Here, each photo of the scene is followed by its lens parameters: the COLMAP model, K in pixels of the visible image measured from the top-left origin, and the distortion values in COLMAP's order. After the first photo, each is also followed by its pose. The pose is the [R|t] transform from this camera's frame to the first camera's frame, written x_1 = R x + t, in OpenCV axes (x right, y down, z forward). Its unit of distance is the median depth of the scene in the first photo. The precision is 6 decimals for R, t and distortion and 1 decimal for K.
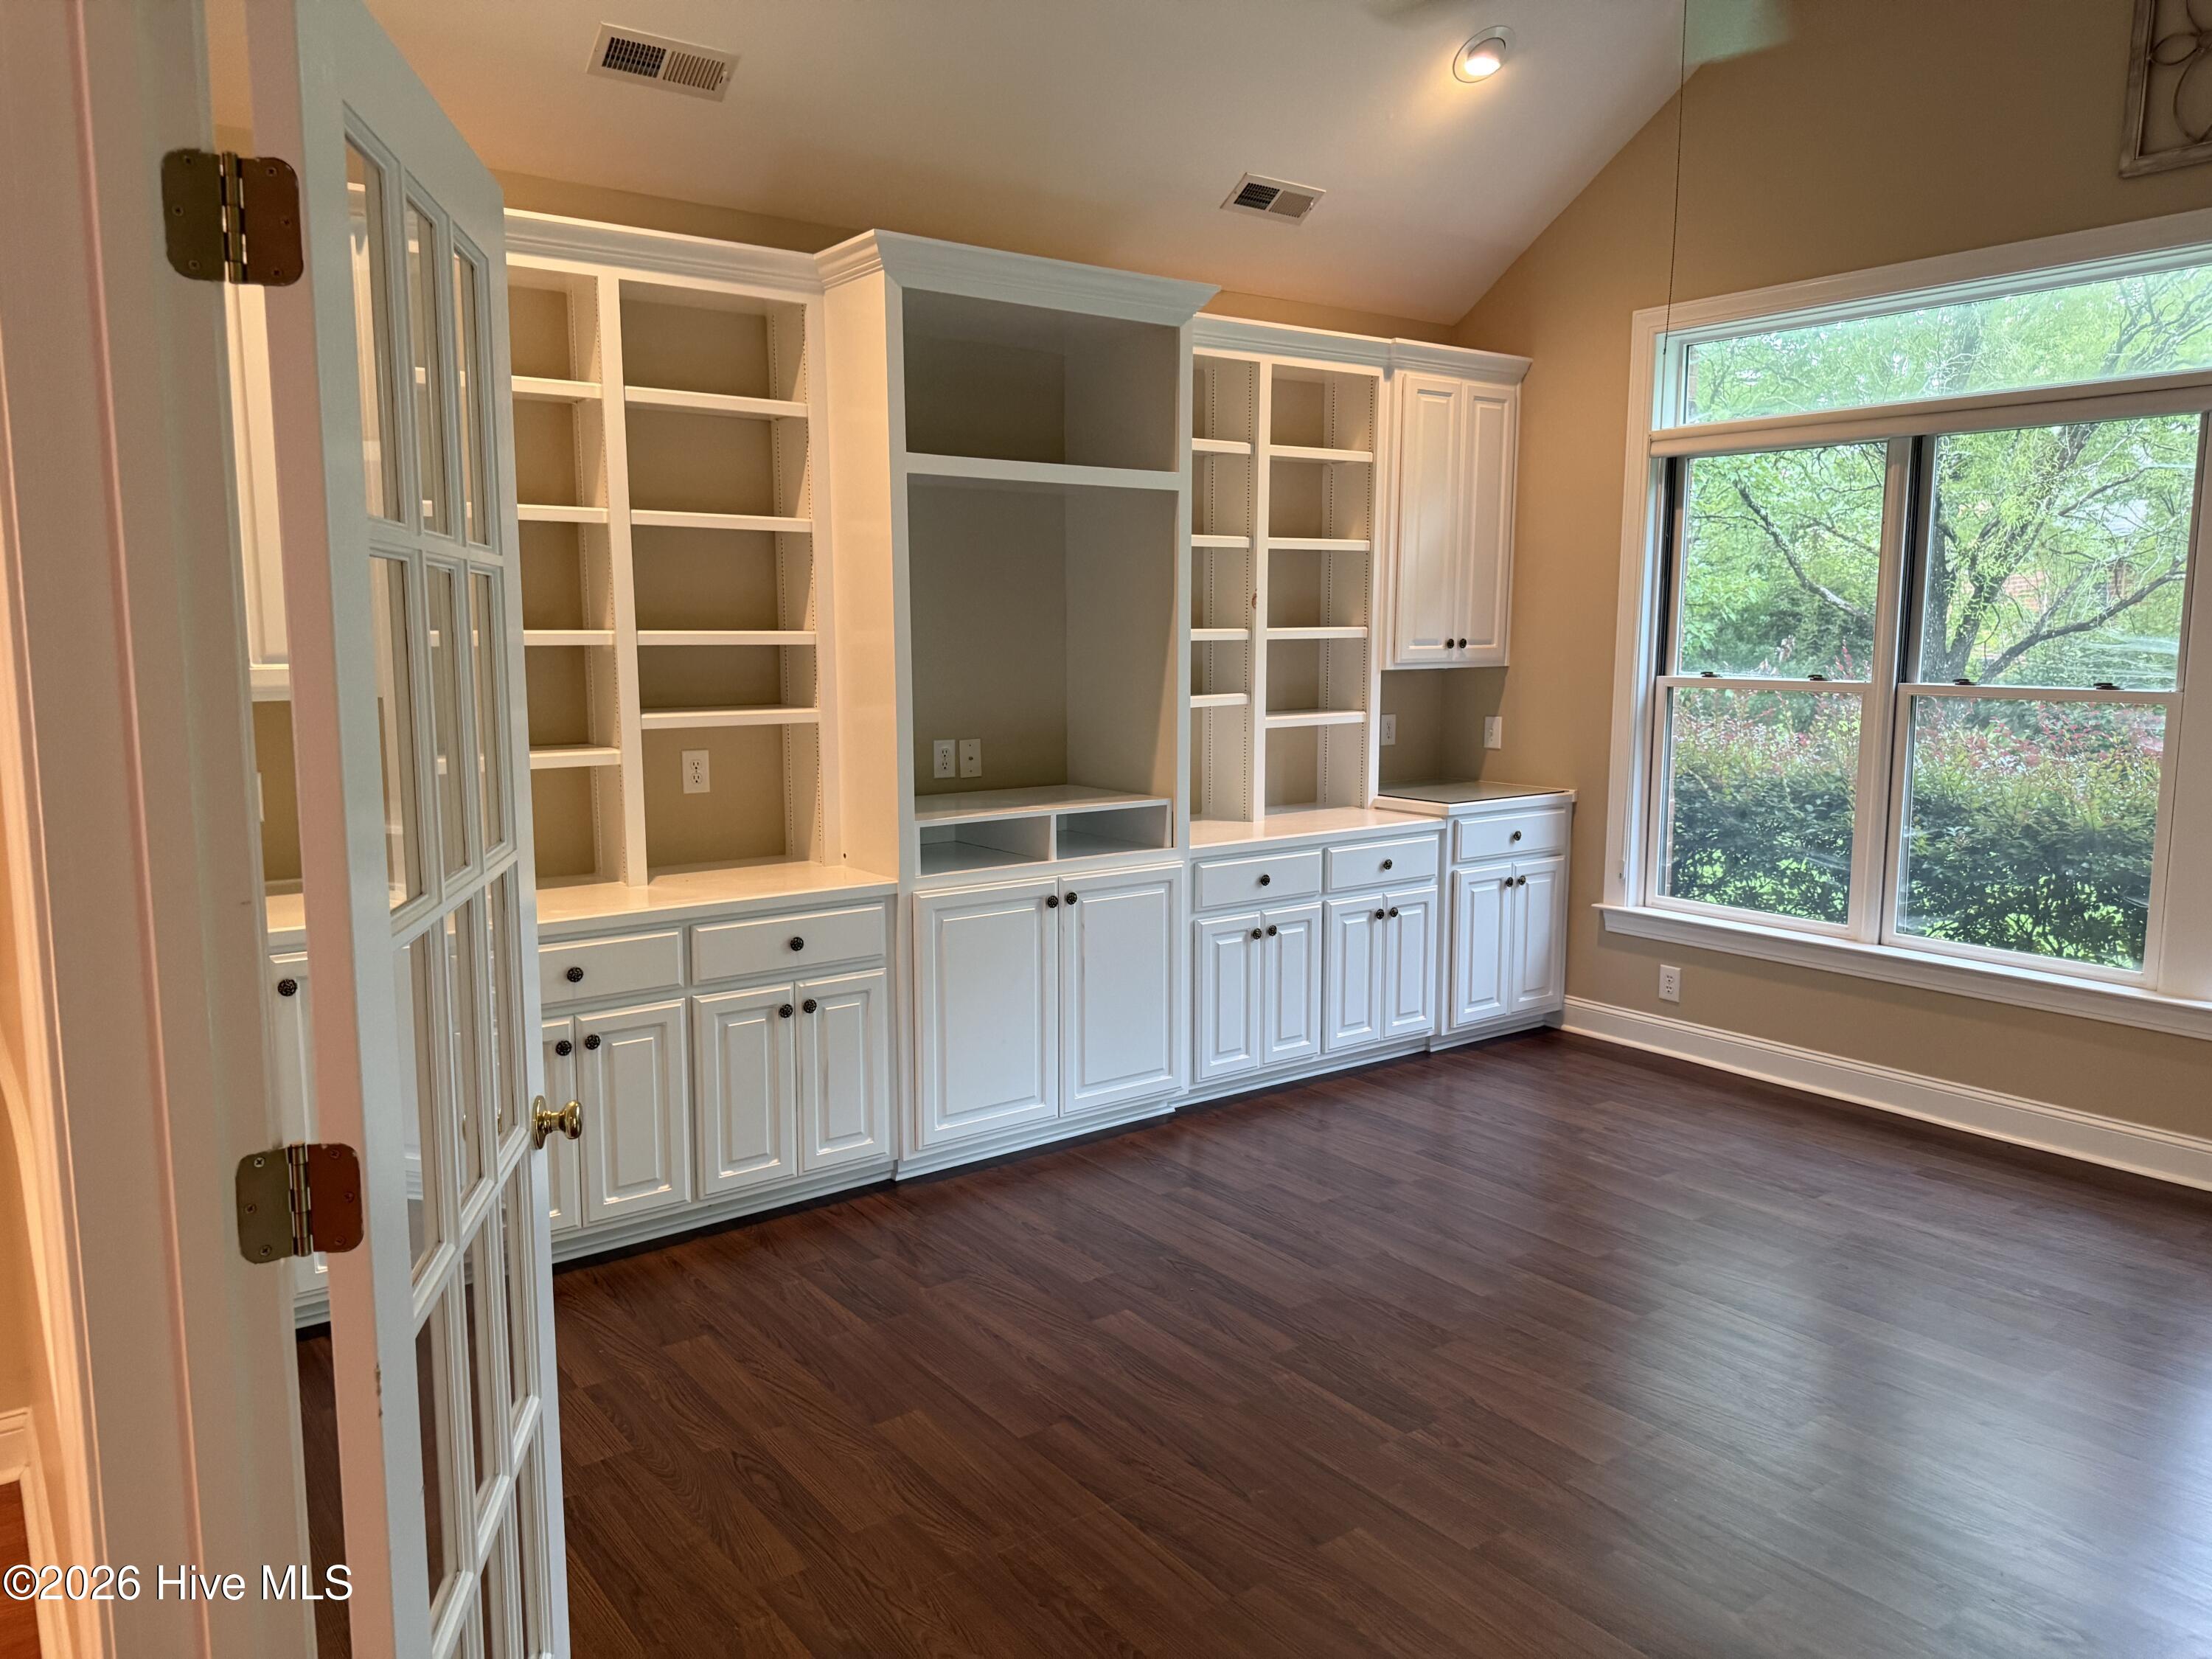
lens RADIAL K [[1564.6, 0, 1110.0], [0, 1564.6, 832.2], [0, 0, 1]] dist [0.069578, -0.090287]
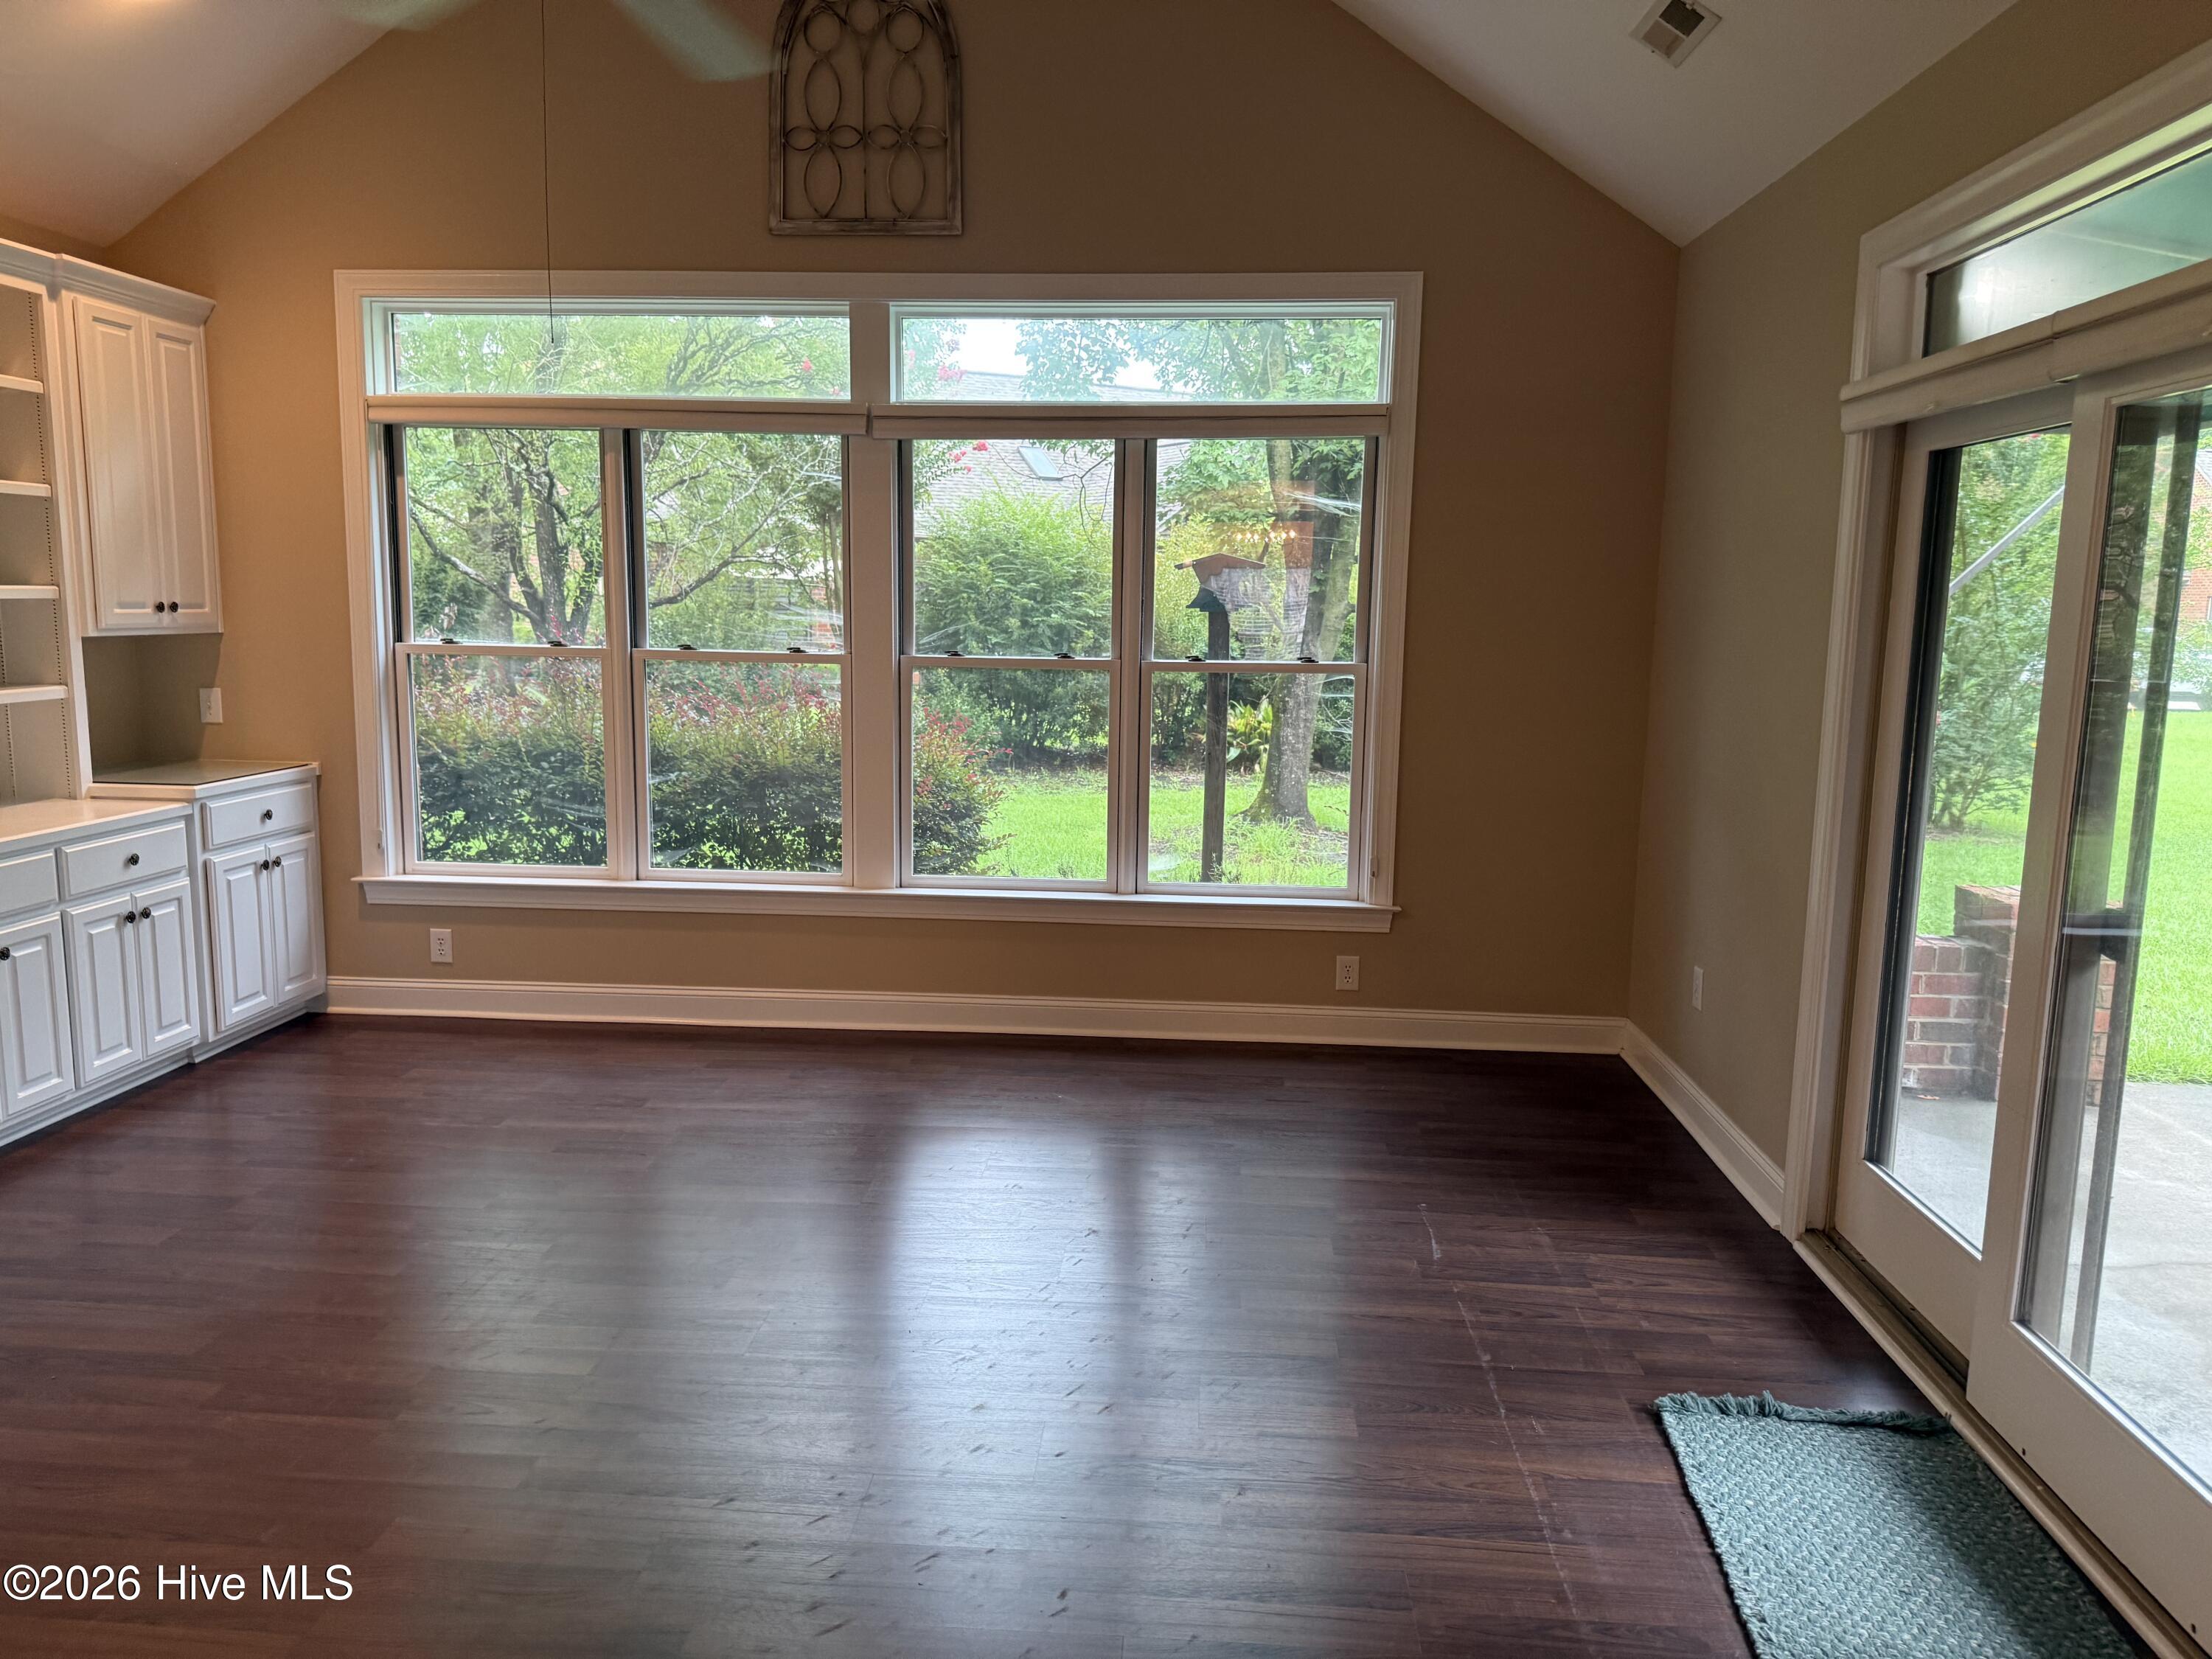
lens RADIAL K [[1564.6, 0, 1112.8], [0, 1564.6, 824.2], [0, 0, 1]] dist [0.069578, -0.090287]
pose [[0.644190, -0.095731, 0.758851, -0.135466], [0.083735, 0.995000, 0.054439, -0.001425], [-0.760268, 0.028473, 0.648985, 0.008359]]
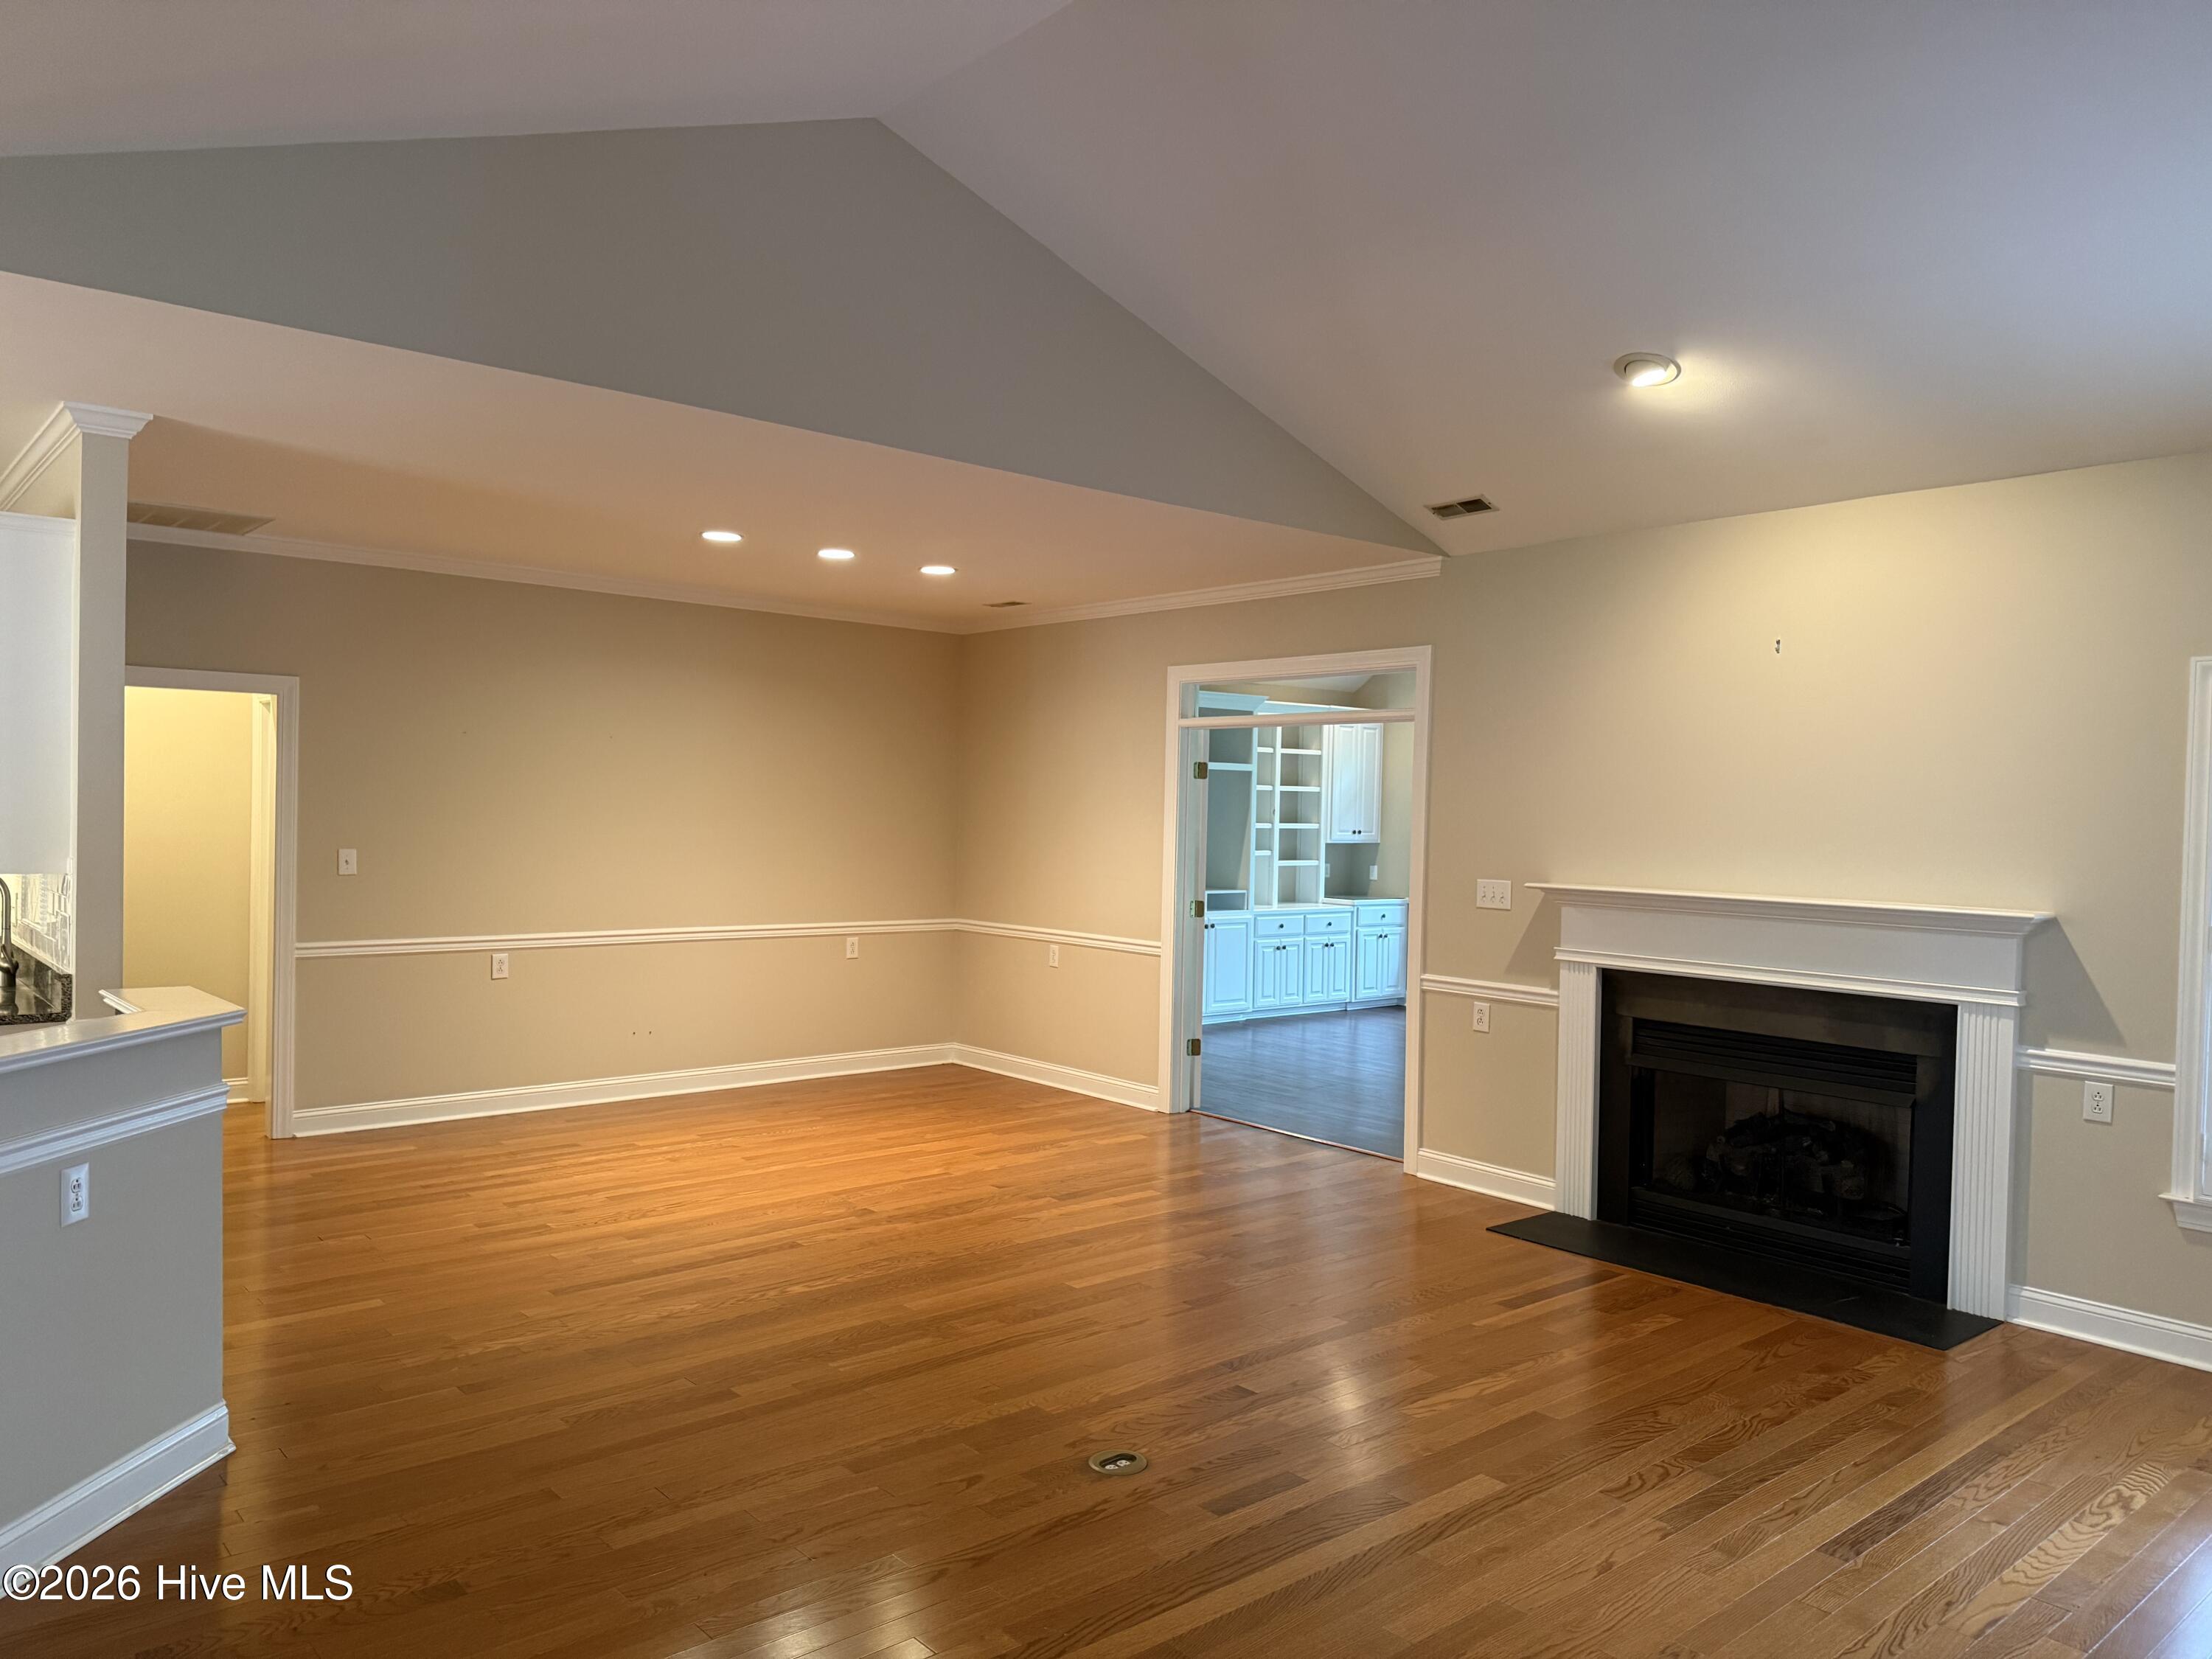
lens RADIAL K [[1564.6, 0, 1089.7], [0, 1564.6, 816.5], [0, 0, 1]] dist [0.069578, -0.090287]
pose [[0.998202, 0.022769, 0.055449, -0.308651], [-0.015323, 0.991241, -0.131173, 0.169452], [-0.057950, 0.130088, 0.989808, -1.295358]]
